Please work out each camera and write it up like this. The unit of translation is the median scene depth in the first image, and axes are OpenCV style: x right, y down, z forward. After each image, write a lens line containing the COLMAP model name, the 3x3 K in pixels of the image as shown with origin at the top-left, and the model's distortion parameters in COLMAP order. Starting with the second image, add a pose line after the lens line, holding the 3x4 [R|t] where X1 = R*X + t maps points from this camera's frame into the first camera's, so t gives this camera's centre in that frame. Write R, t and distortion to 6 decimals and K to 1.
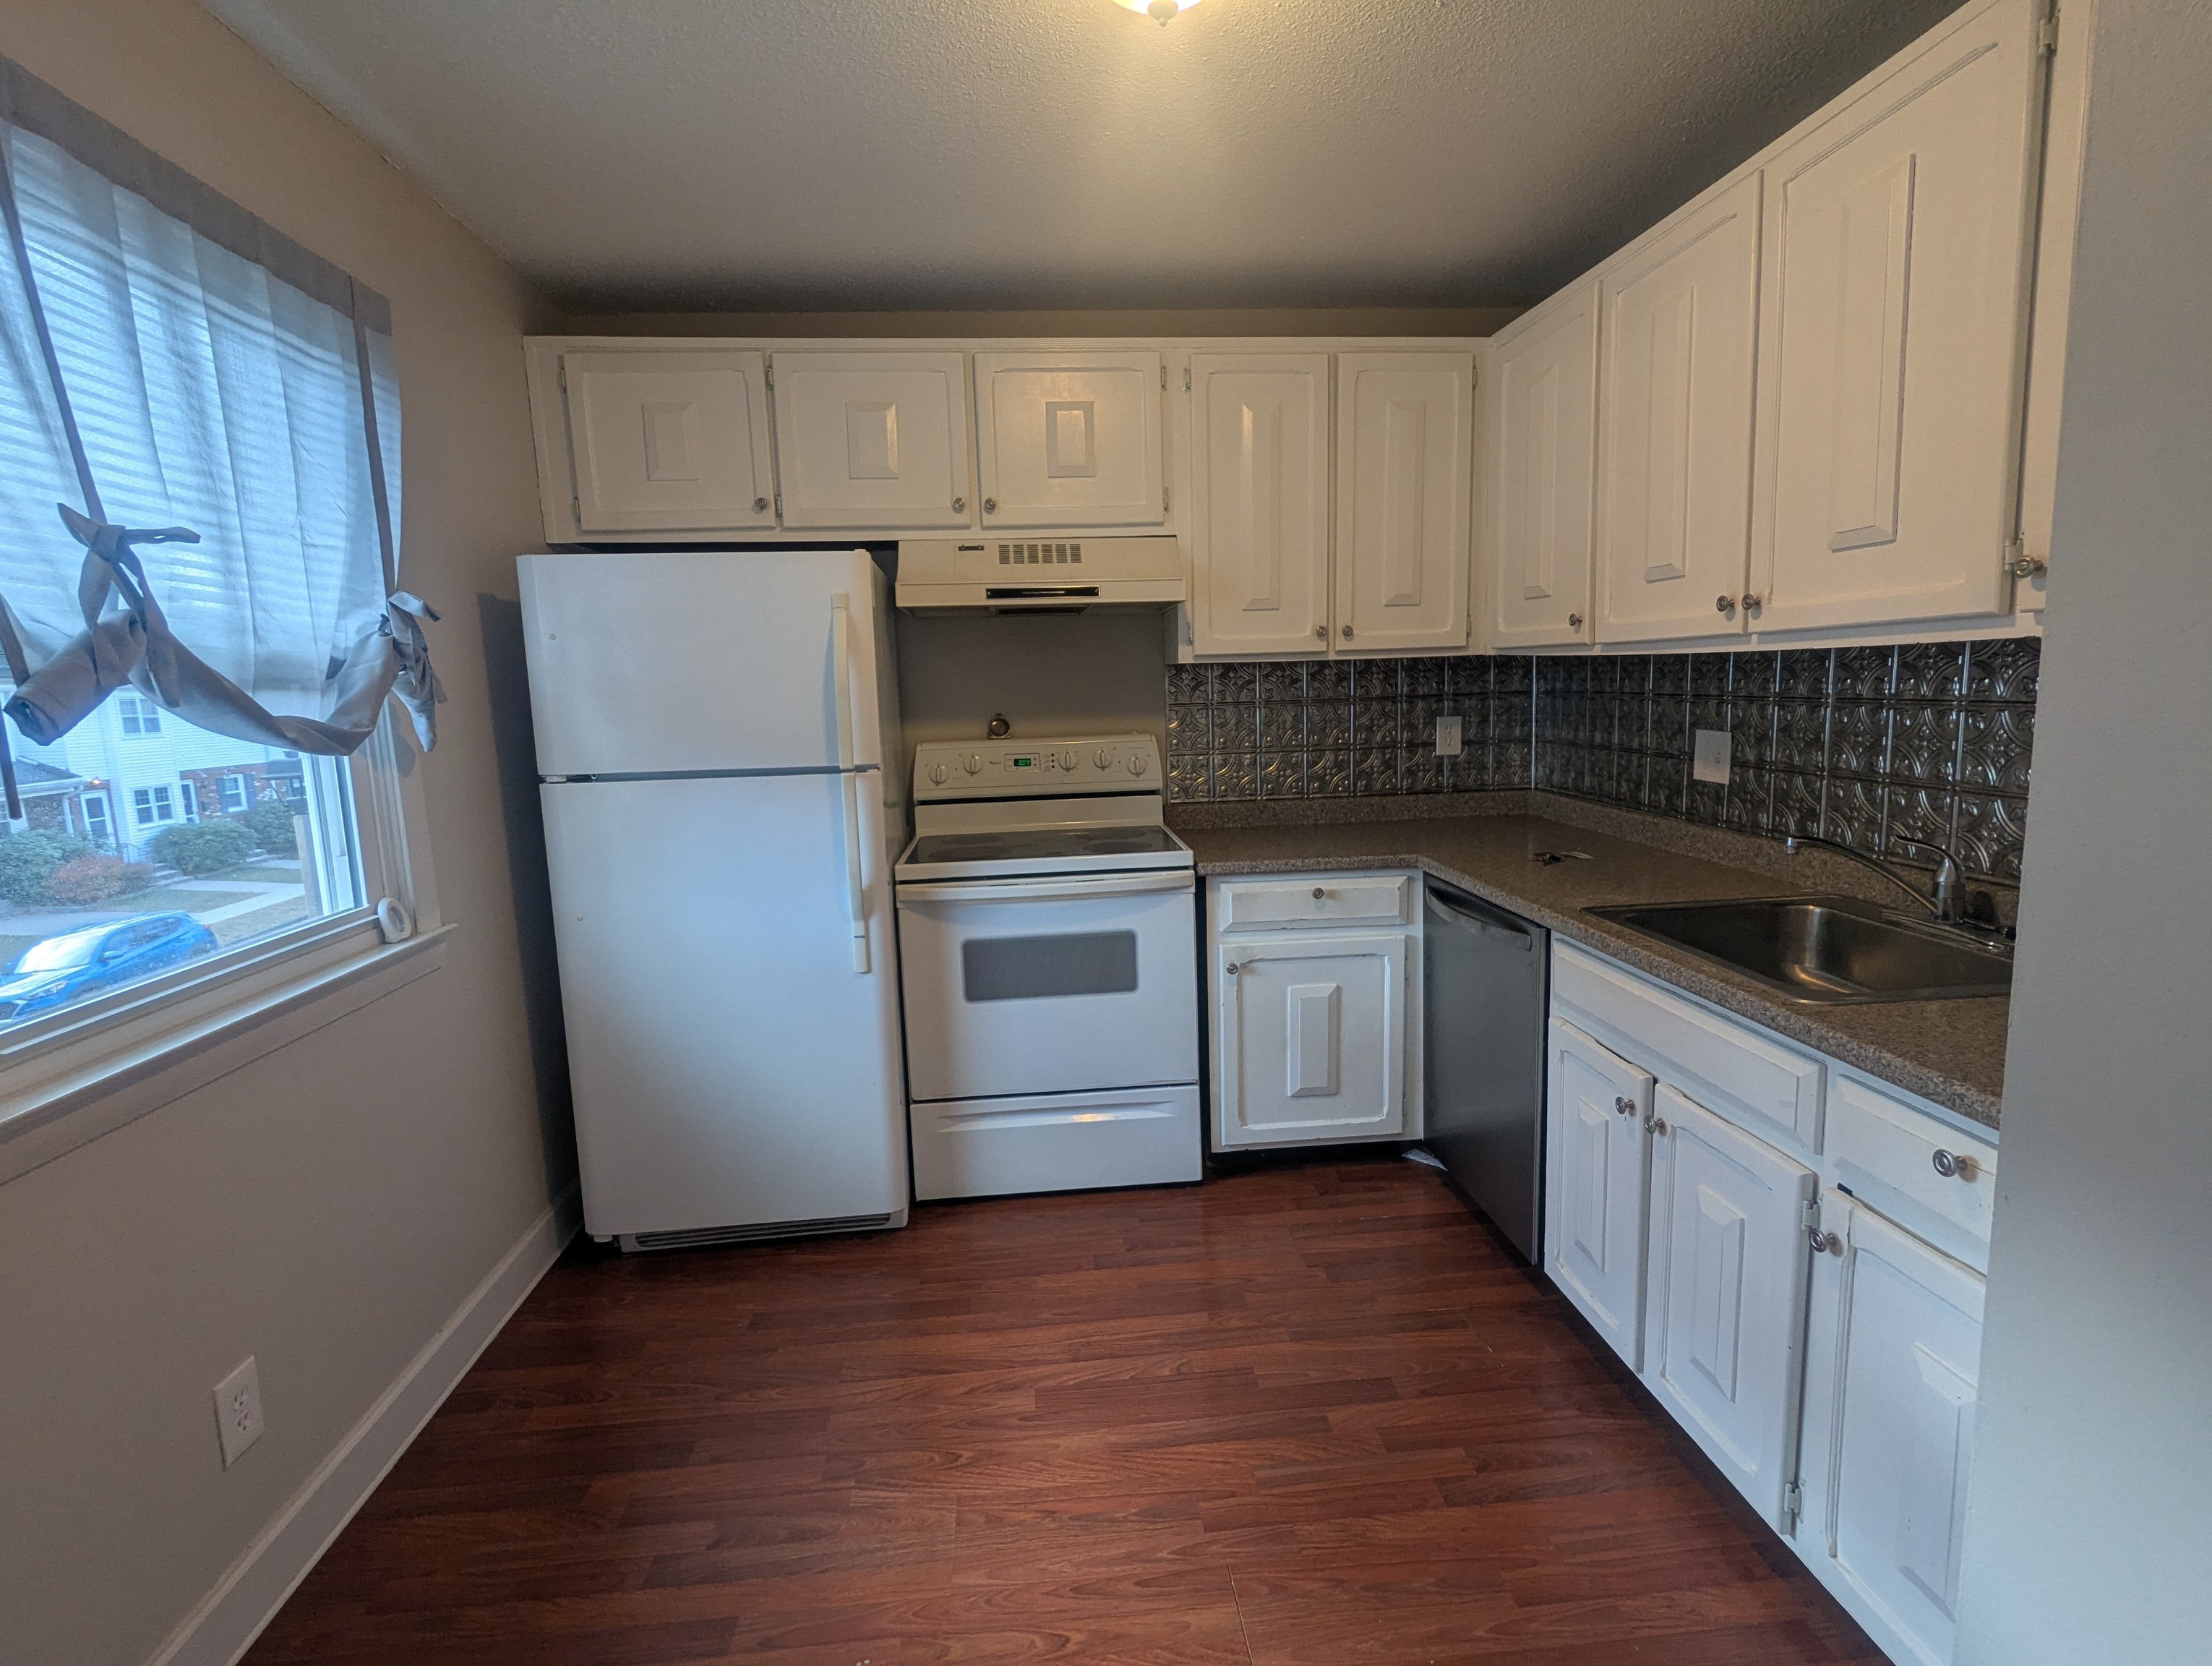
lens RADIAL K [[1046.6, 0, 1084.7], [0, 1046.6, 830.9], [0, 0, 1]] dist [0.000440, -0.000640]
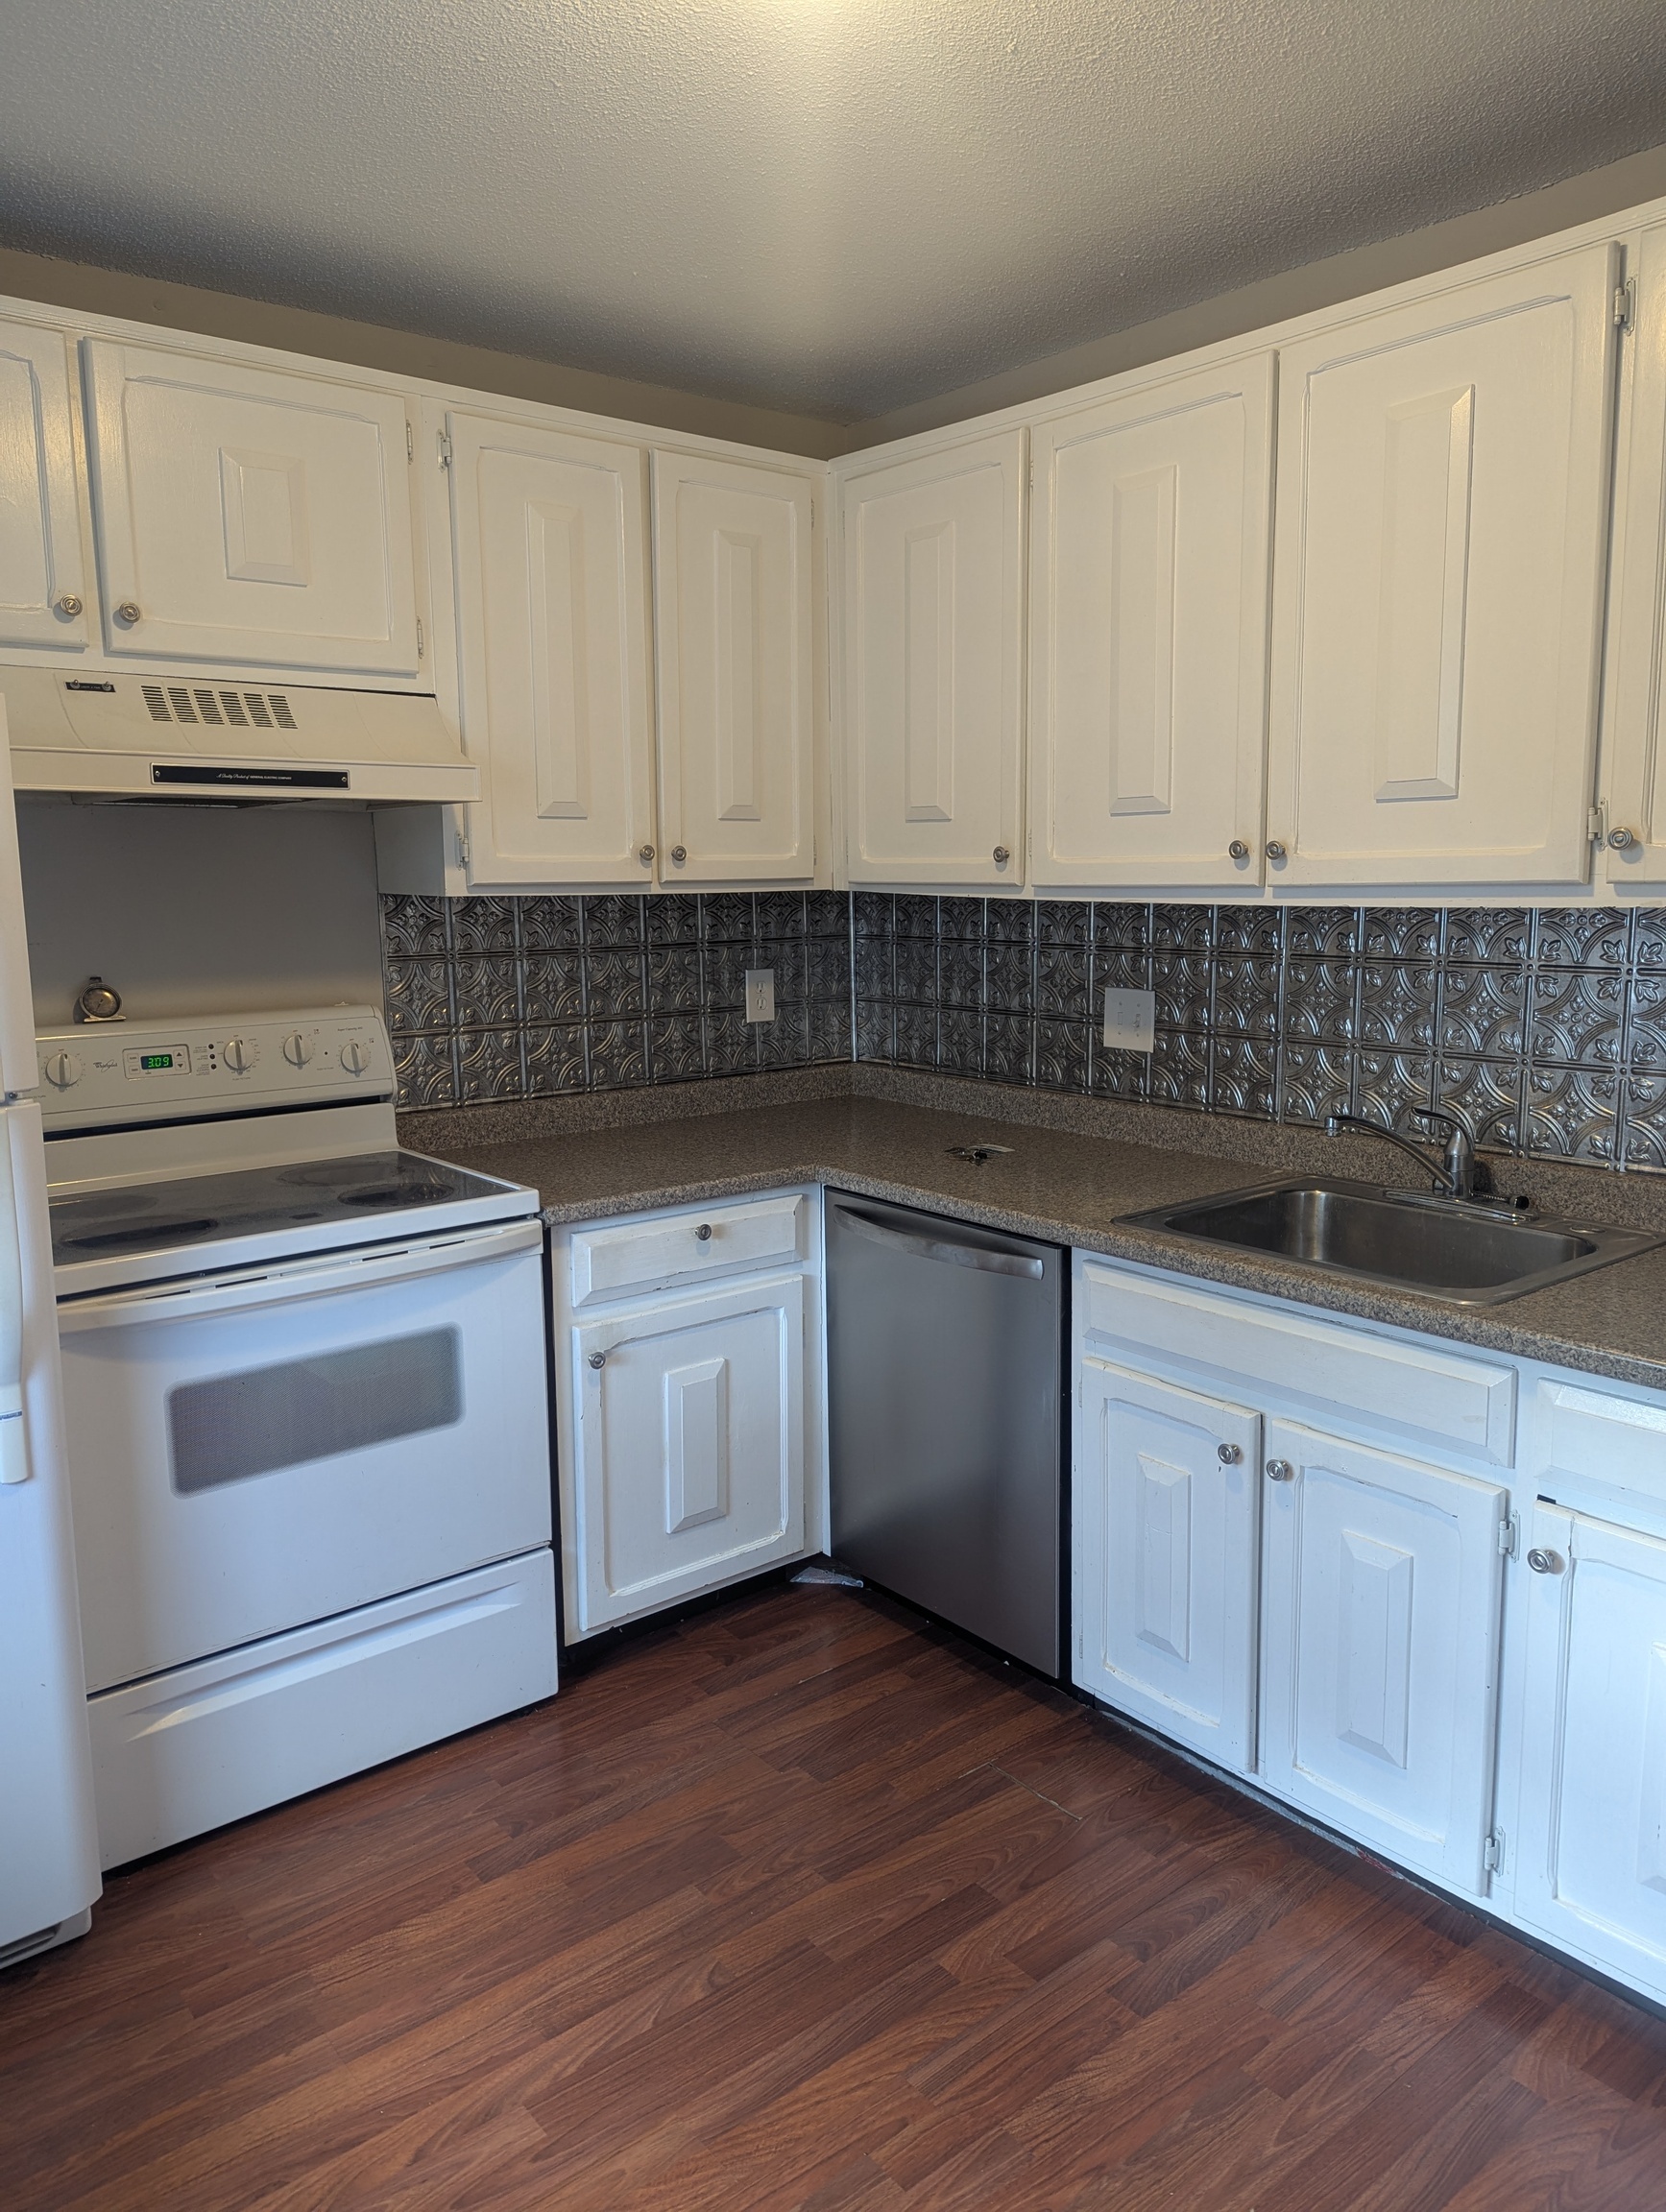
lens RADIAL K [[1553.4, 0, 830.7], [0, 1553.4, 1103.0], [0, 0, 1]] dist [0.056279, -0.047497]
pose [[0.826500, -0.064295, 0.559253, -0.279671], [0.066868, 0.997636, 0.015871, -0.037465], [-0.558951, 0.024278, 0.828845, 0.093710]]
